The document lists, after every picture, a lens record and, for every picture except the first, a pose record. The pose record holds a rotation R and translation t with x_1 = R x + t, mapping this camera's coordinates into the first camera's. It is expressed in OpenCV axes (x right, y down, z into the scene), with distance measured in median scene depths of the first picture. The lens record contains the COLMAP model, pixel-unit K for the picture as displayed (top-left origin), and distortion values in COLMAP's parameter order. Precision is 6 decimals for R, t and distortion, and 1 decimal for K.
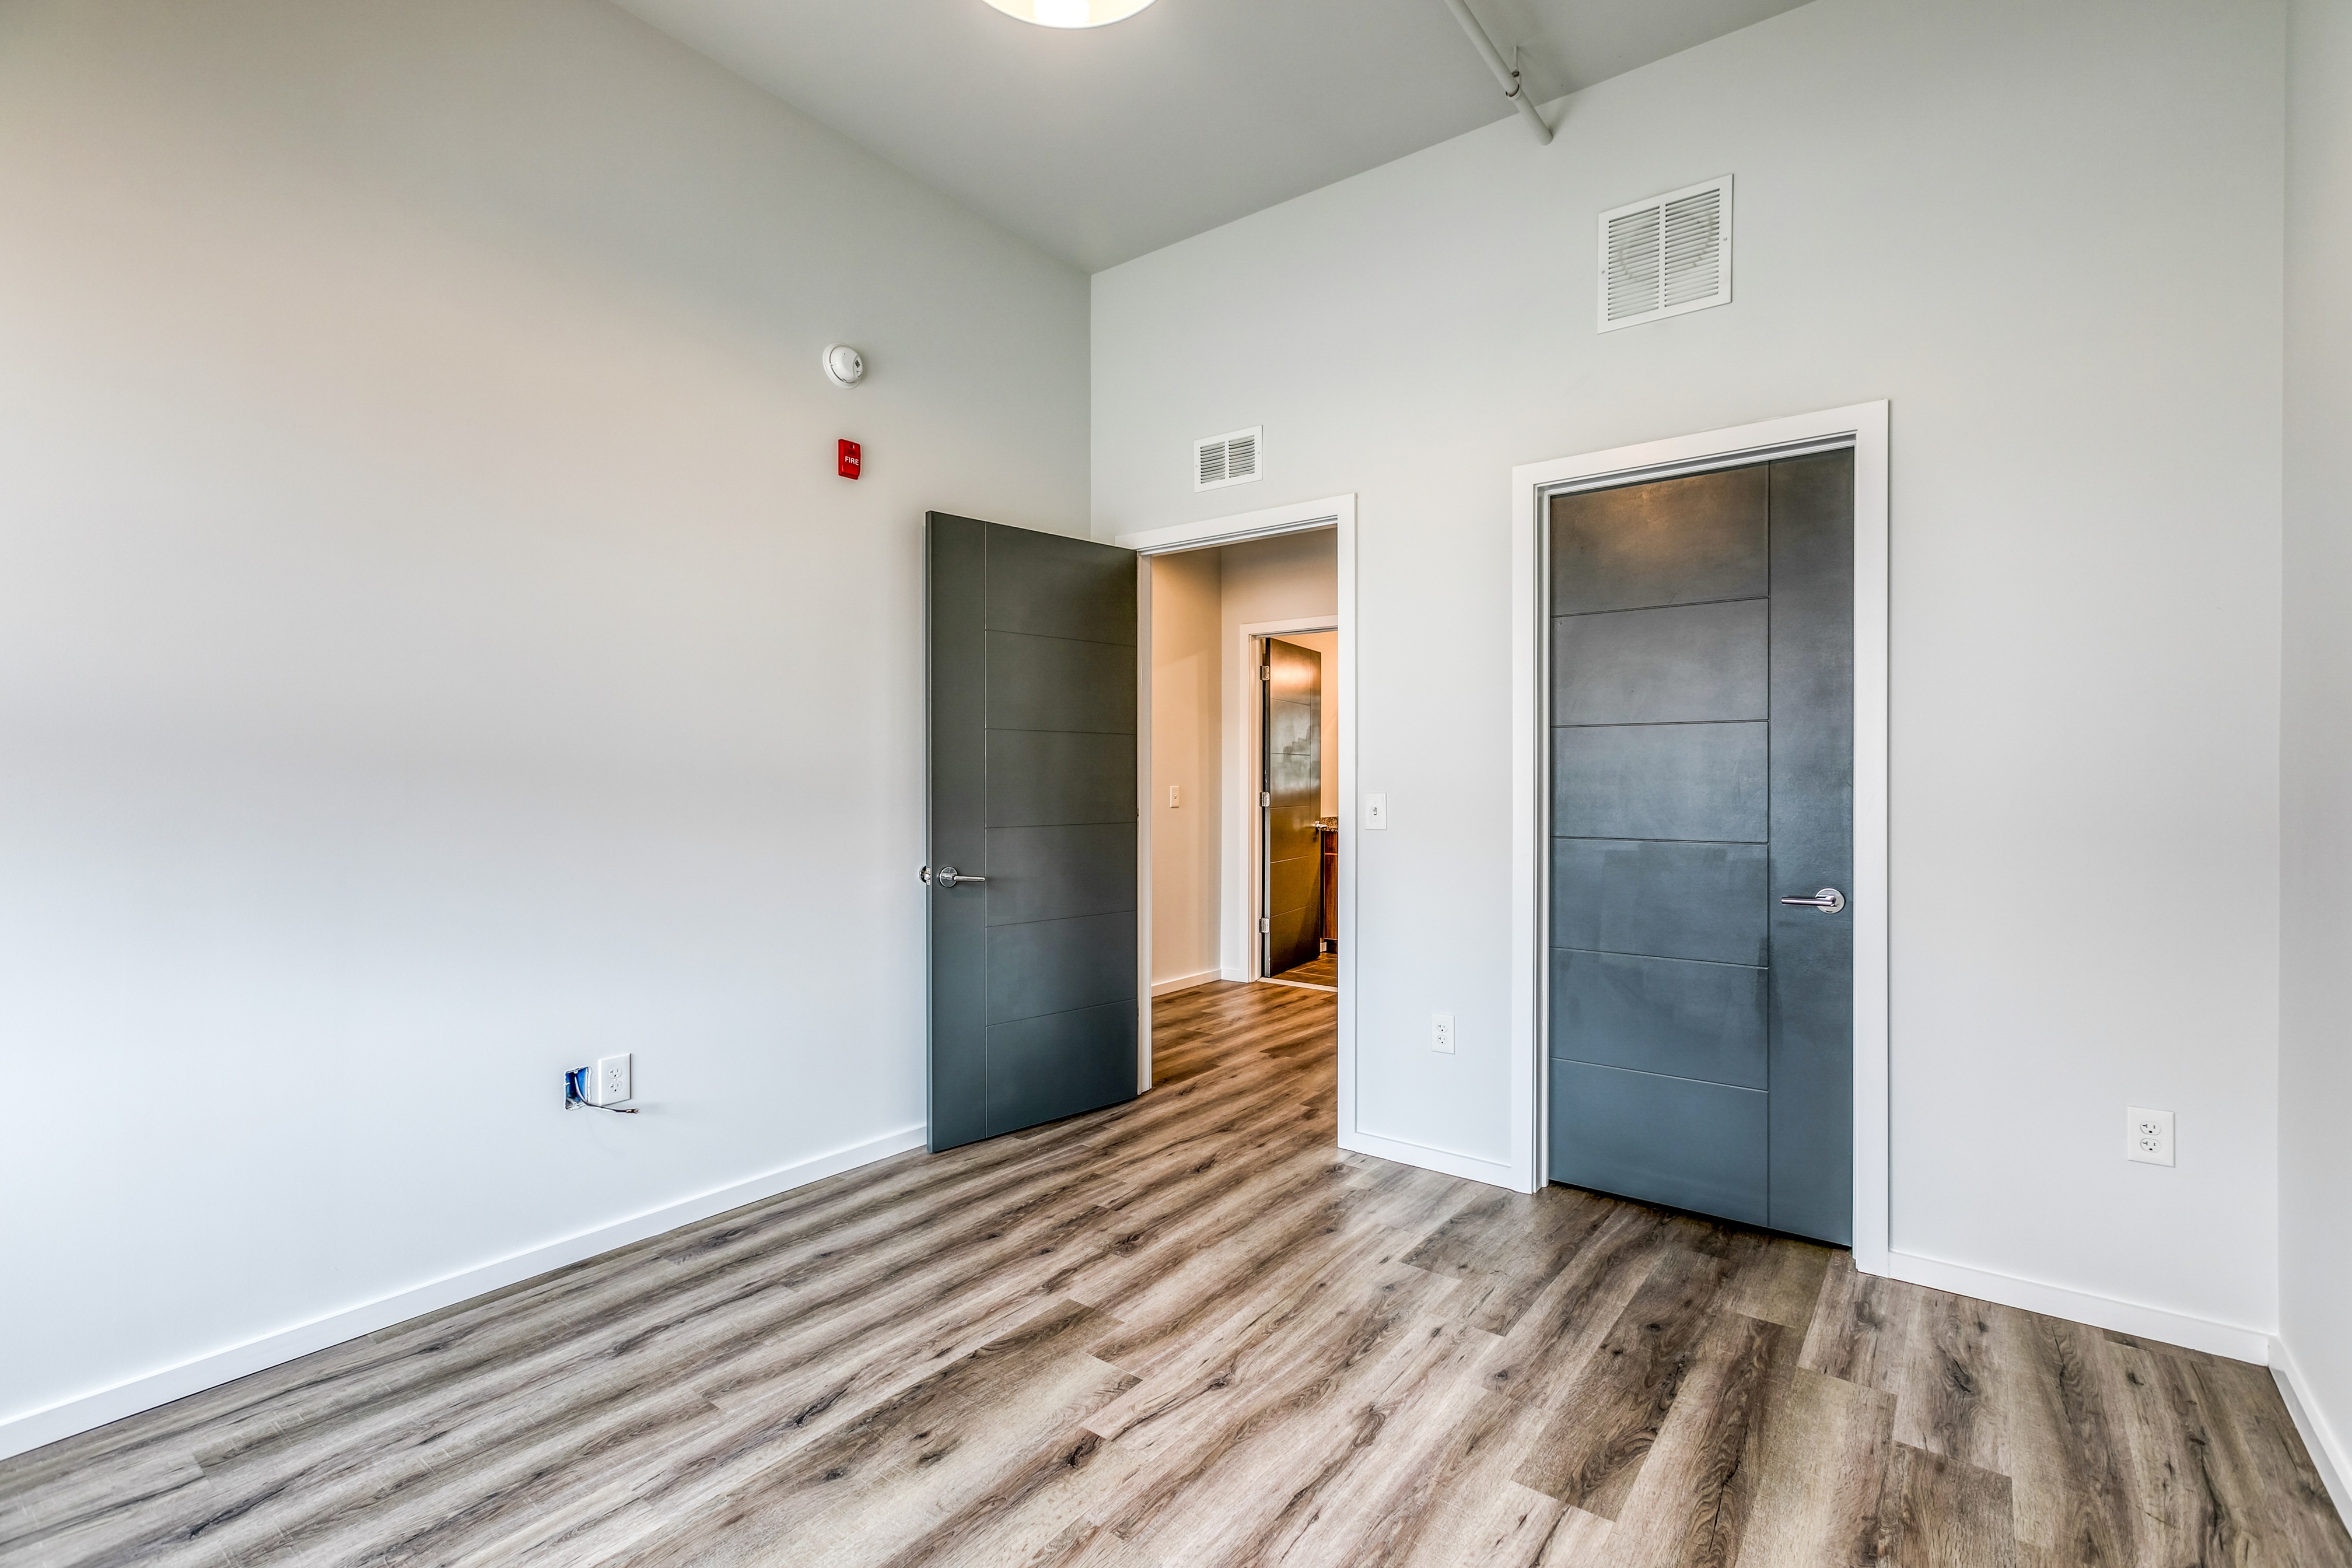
lens RADIAL K [[1056.9, 0, 1167.6], [0, 1056.9, 792.2], [0, 0, 1]] dist [0.004552, -0.001675]
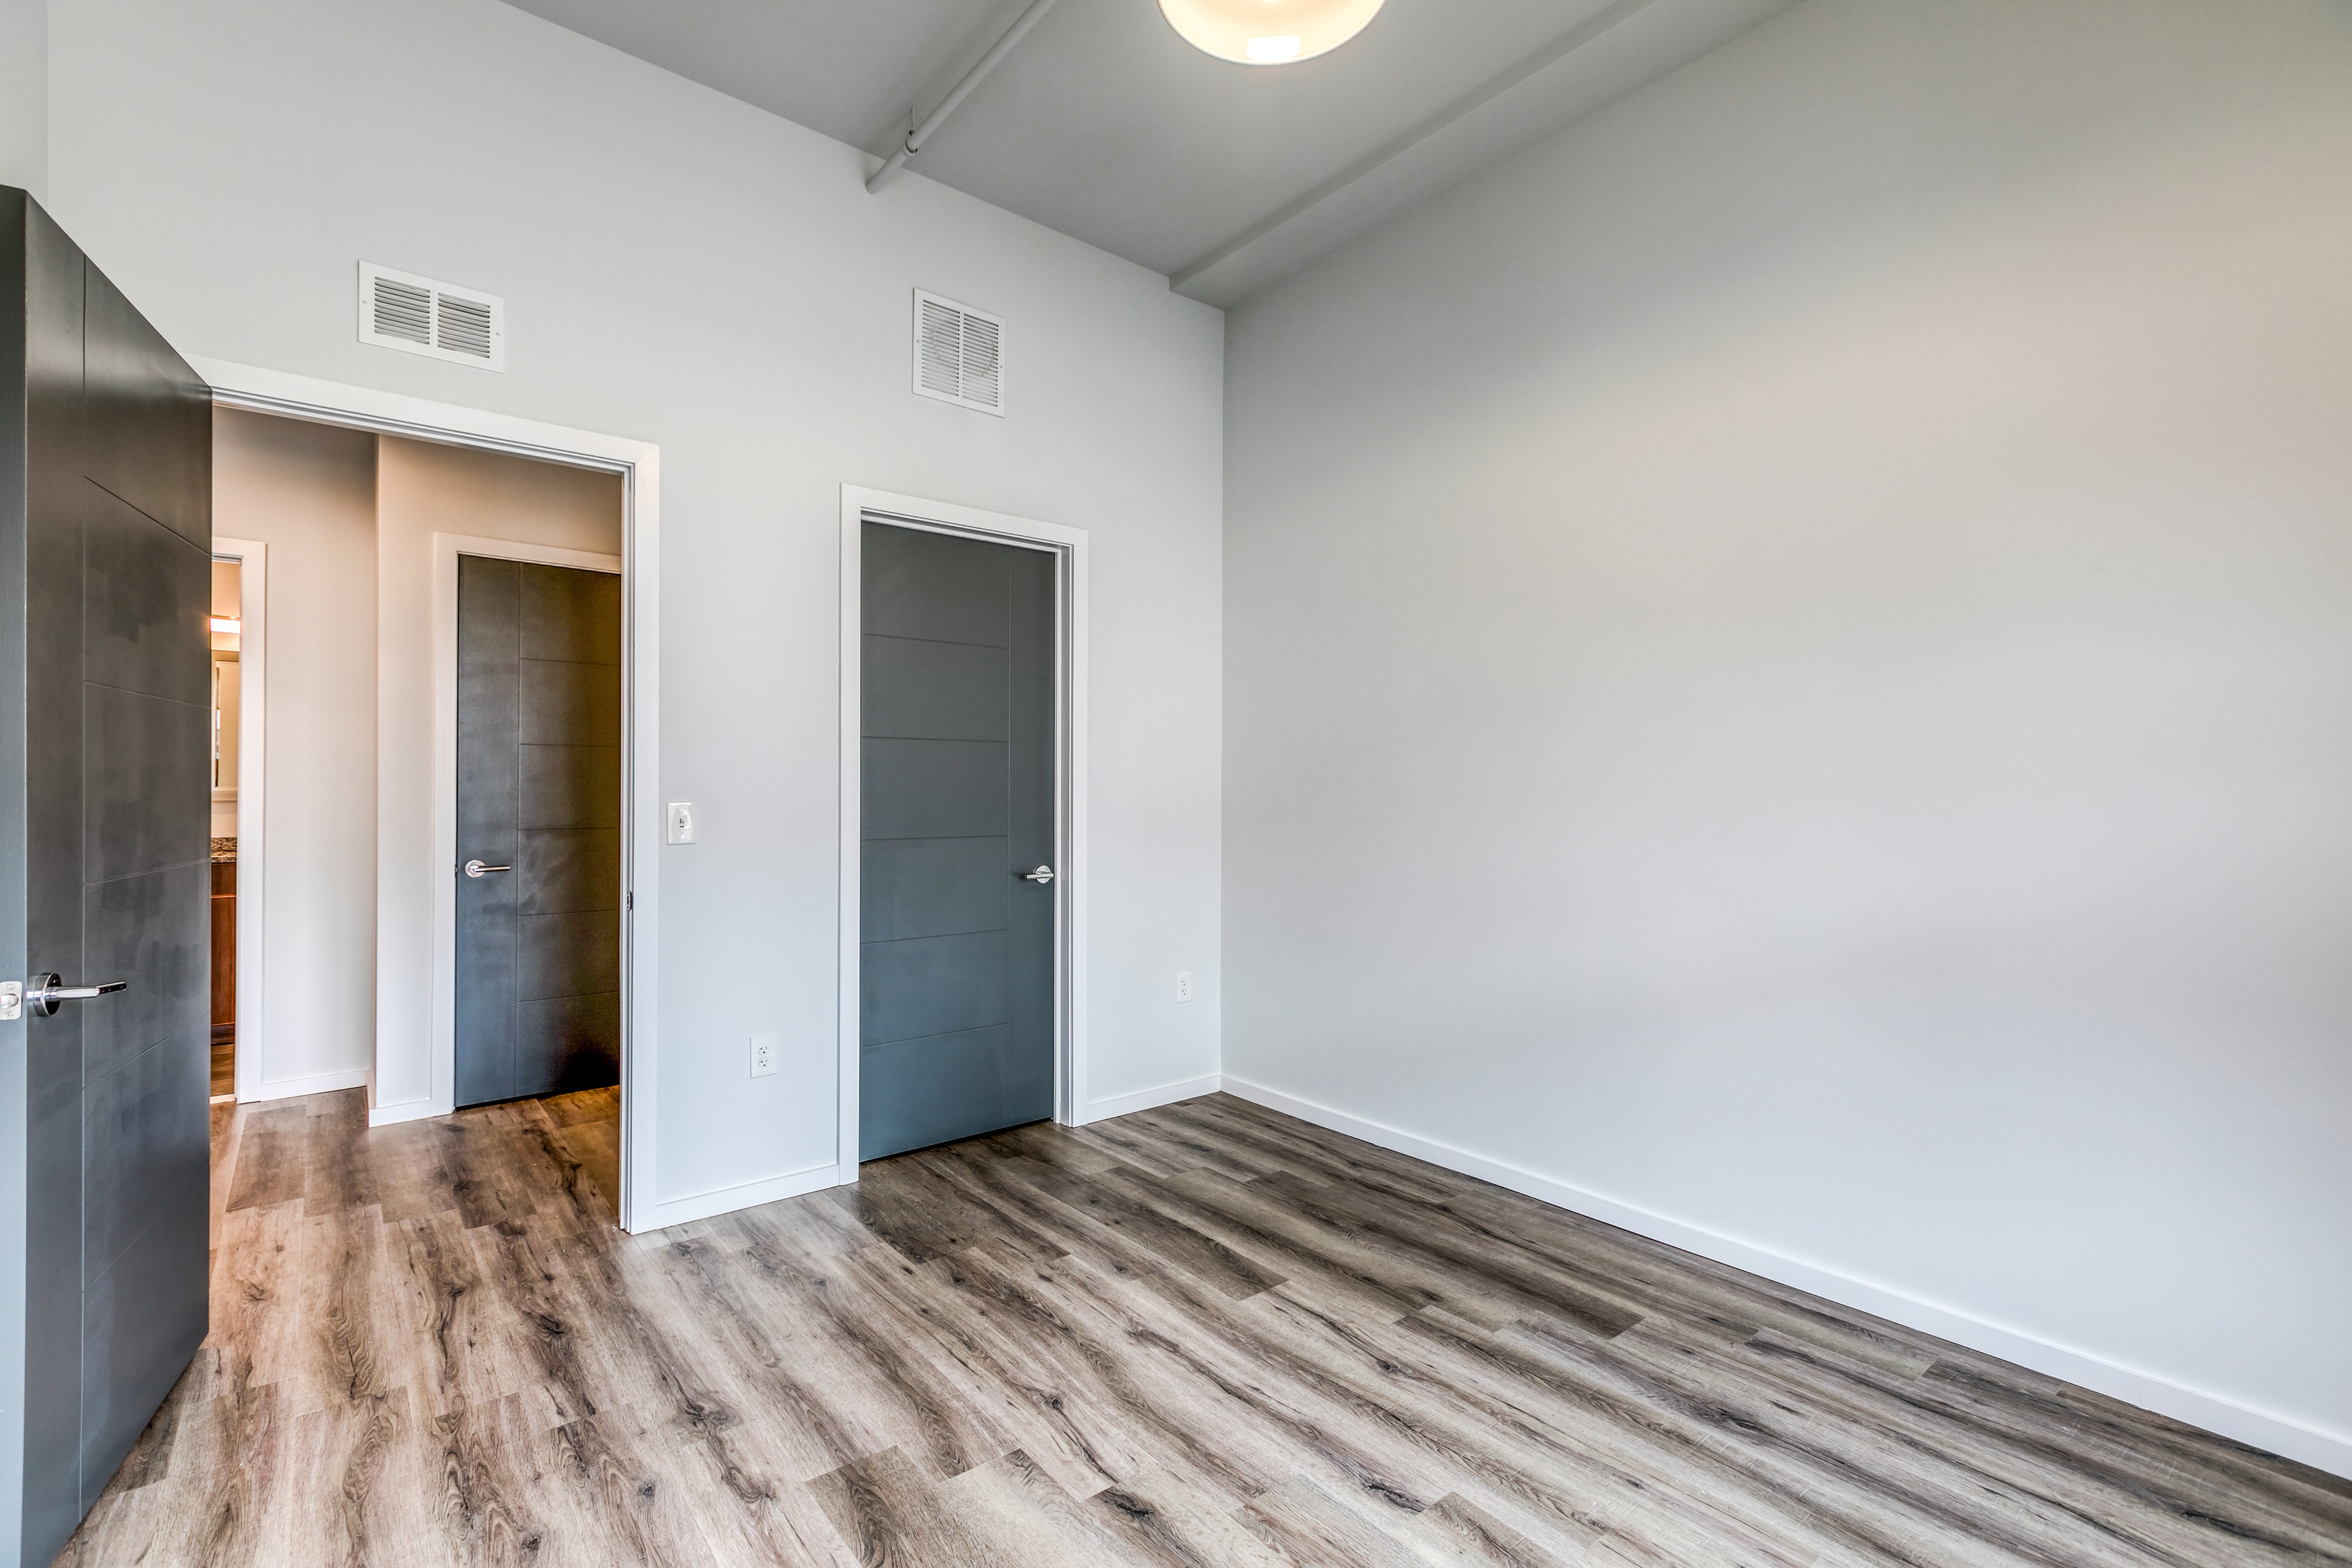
lens RADIAL K [[1056.9, 0, 1165.8], [0, 1056.9, 790.0], [0, 0, 1]] dist [0.004552, -0.001675]
pose [[0.228722, -0.003976, 0.973484, -0.742444], [0.005365, 0.999982, 0.002824, -0.011853], [-0.973477, 0.004577, 0.228739, 0.561188]]
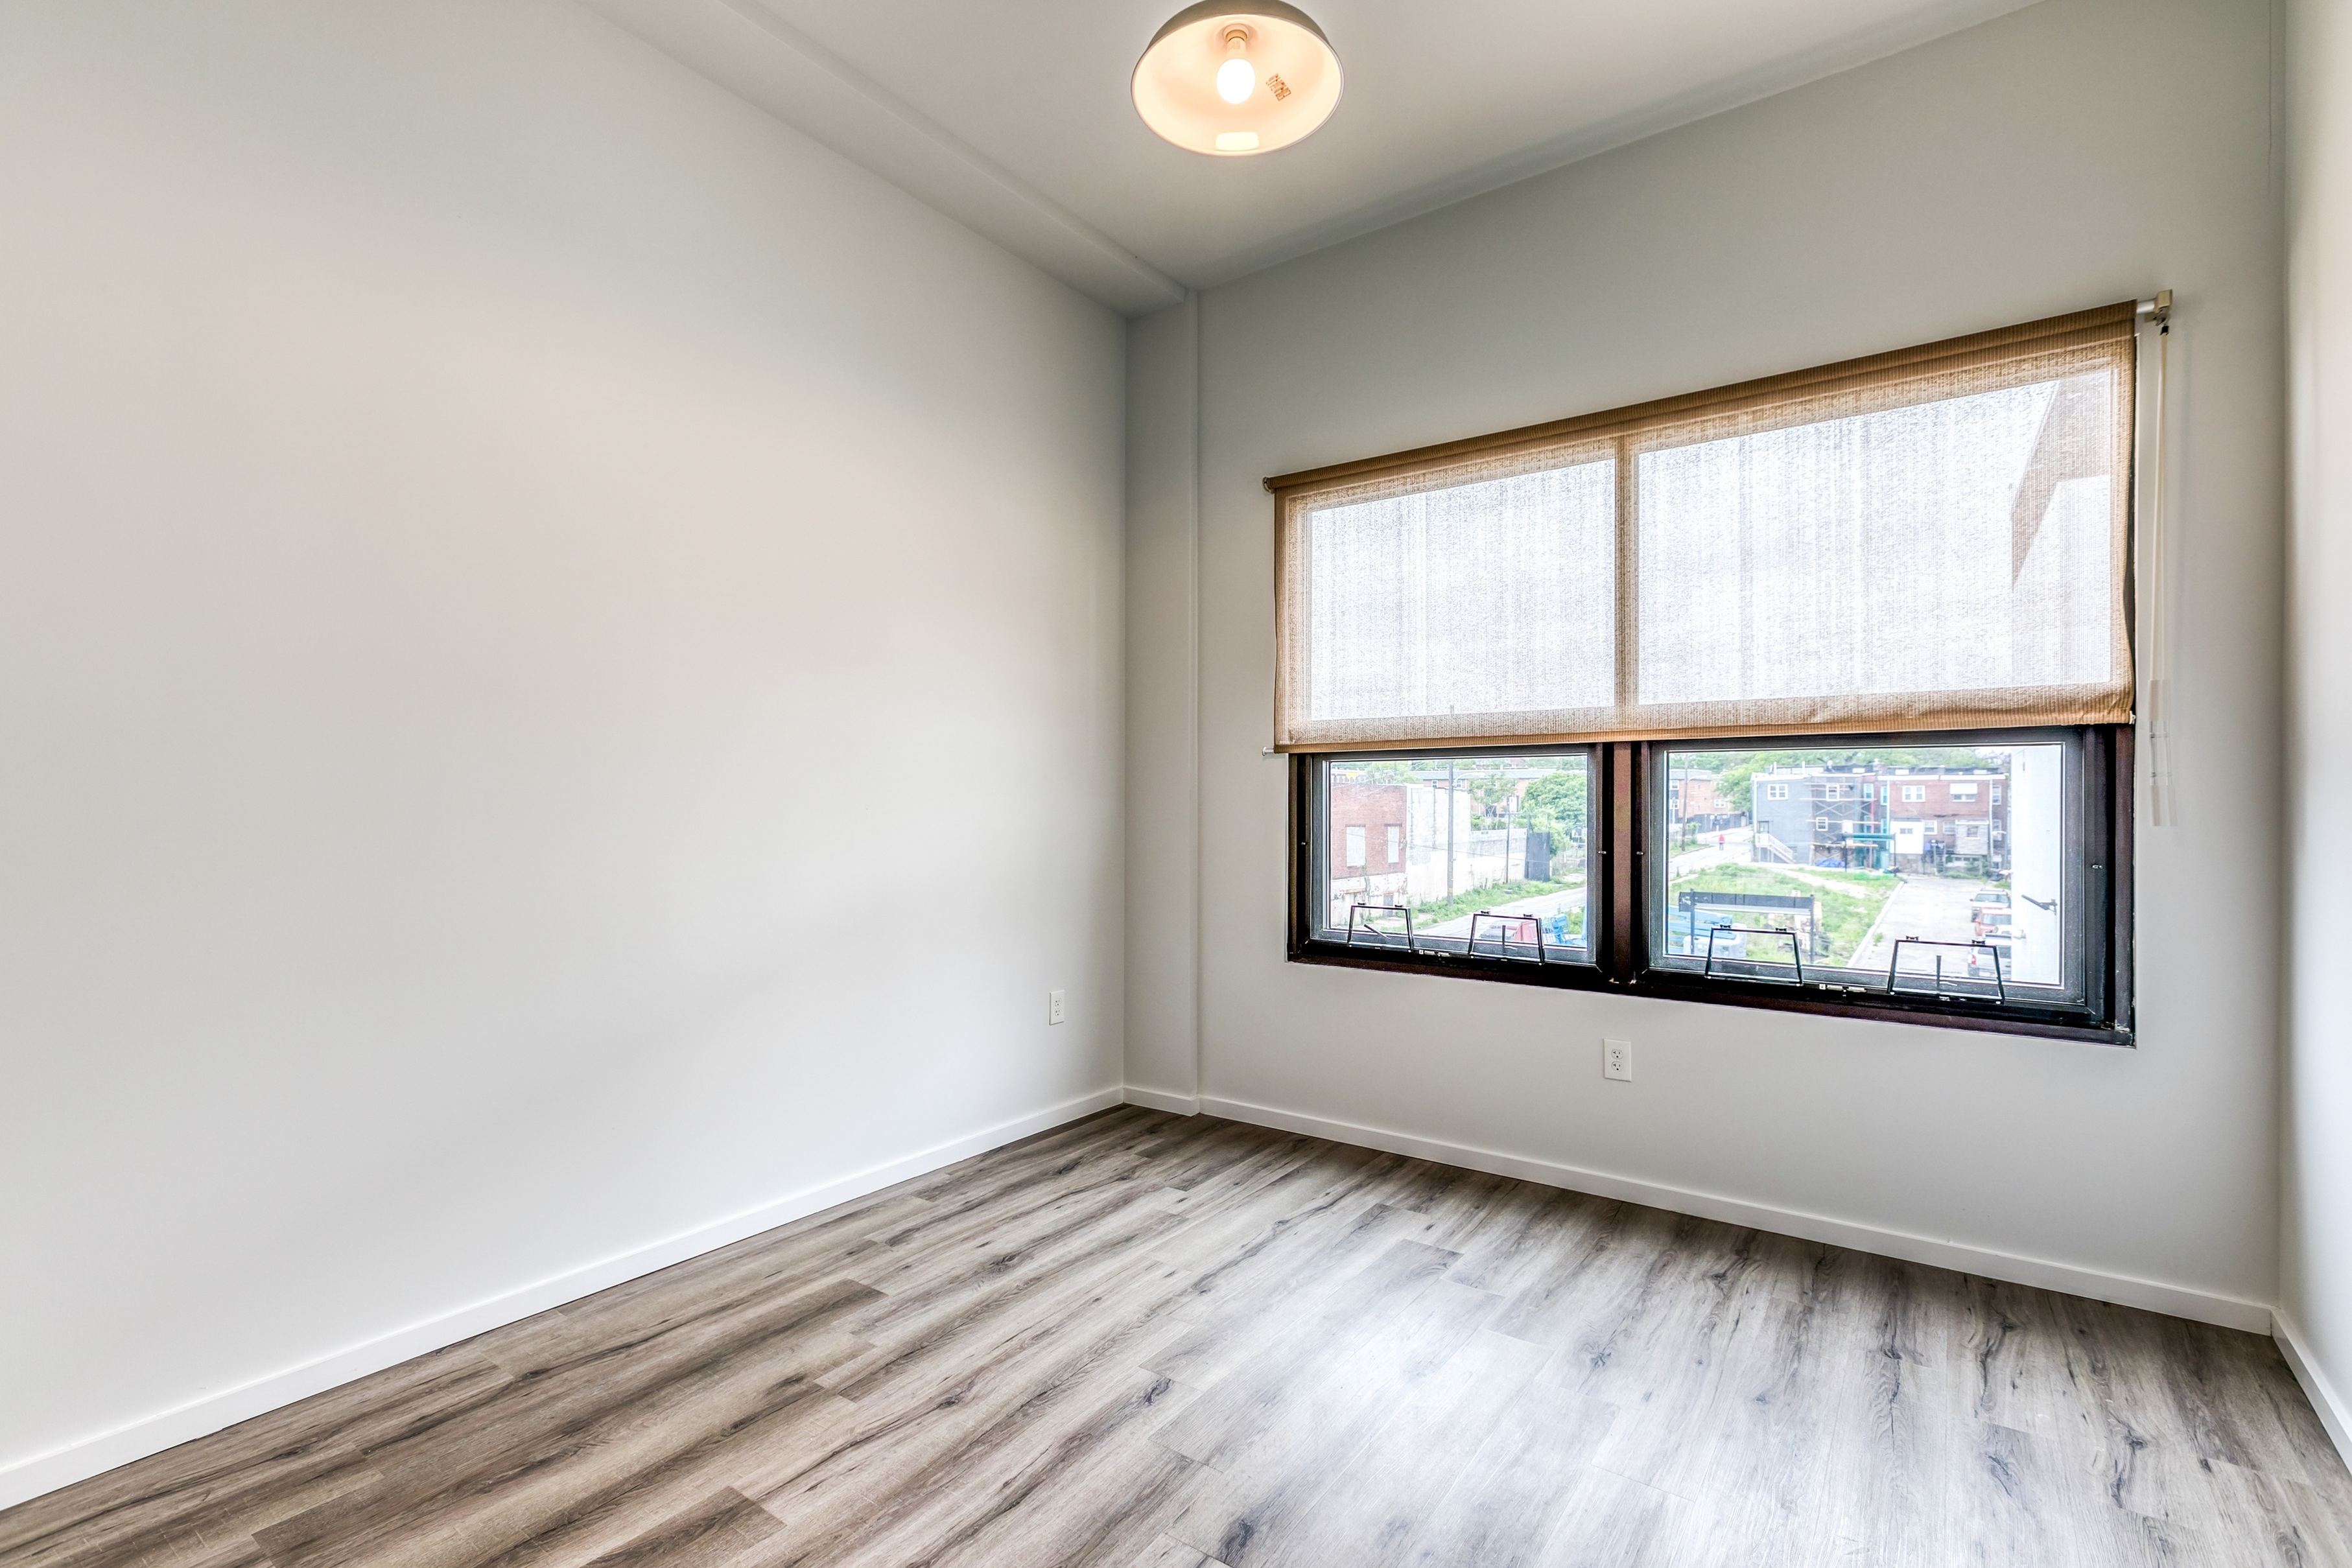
lens RADIAL K [[1056.8, 0, 1179.8], [0, 1056.8, 783.8], [0, 0, 1]] dist [0.004552, -0.001675]
pose [[-0.999358, -0.003408, -0.035664, 0.002982], [-0.003171, 0.999973, -0.006681, -0.014270], [0.035686, -0.006564, -0.999341, 1.432312]]
